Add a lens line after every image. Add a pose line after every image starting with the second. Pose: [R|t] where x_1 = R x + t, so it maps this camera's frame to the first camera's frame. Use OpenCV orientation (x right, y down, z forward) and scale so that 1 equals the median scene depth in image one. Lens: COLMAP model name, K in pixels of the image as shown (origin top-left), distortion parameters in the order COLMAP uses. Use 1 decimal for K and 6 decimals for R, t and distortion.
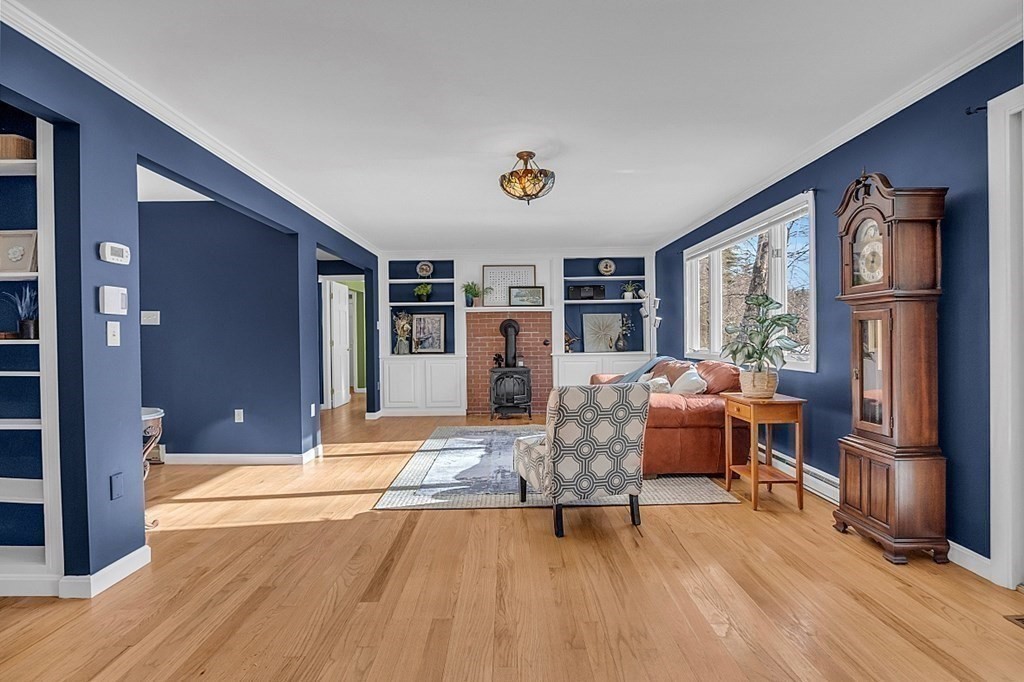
lens RADIAL K [[493.6, 0, 512.0], [0, 493.6, 341.0], [0, 0, 1]] dist [-0.004296, -0.000189]
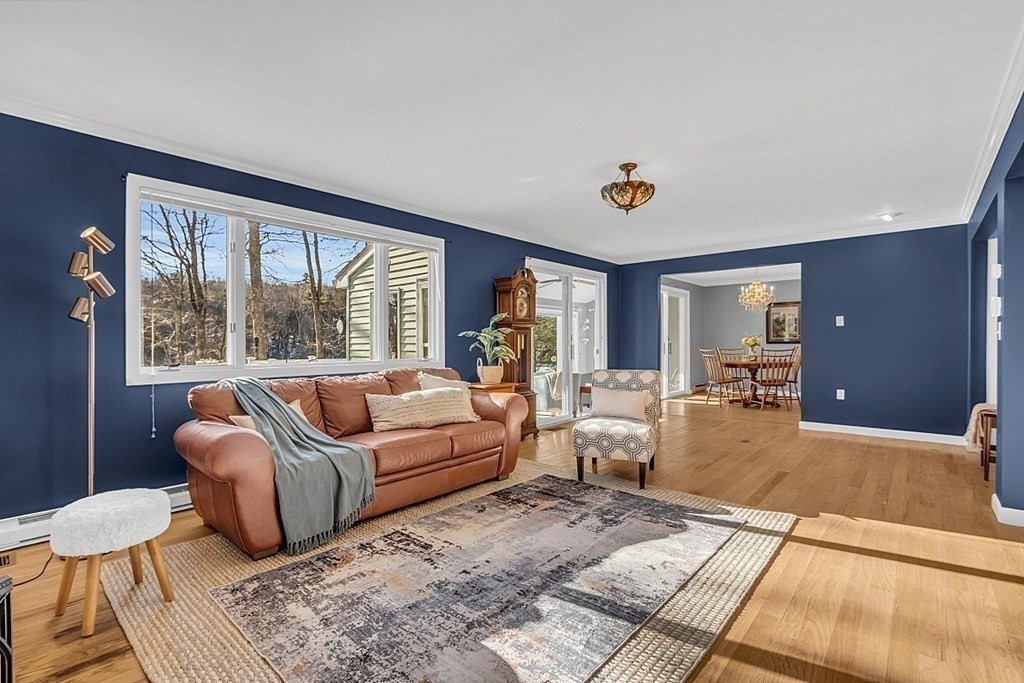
lens RADIAL K [[465.1, 0, 512.0], [0, 465.1, 341.5], [0, 0, 1]] dist [-0.024603, -0.000091]
pose [[-0.740397, 0.021612, 0.671822, -0.211545], [0.019783, 0.999751, -0.010359, 0.001890], [-0.671878, 0.005621, -0.740640, 0.898111]]
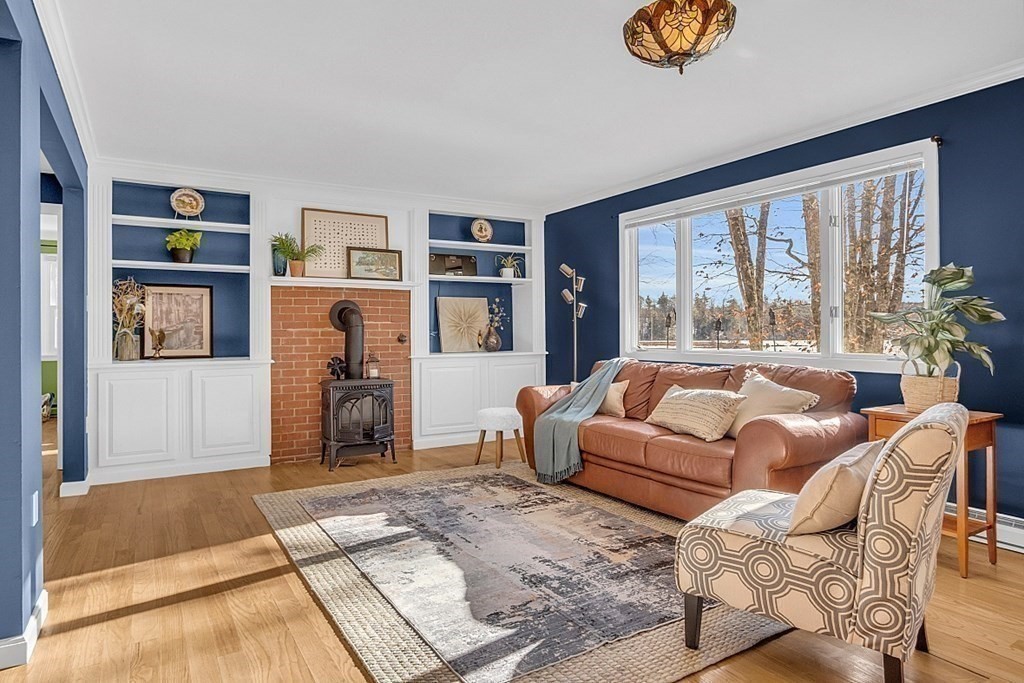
lens RADIAL K [[602.2, 0, 509.7], [0, 602.2, 325.7], [0, 0, 1]] dist [-0.006702, 0.000270]
pose [[0.859474, 0.011971, 0.511039, -0.211897], [-0.001076, 0.999766, -0.021610, 0.003385], [-0.511178, 0.018024, 0.859286, 0.256536]]
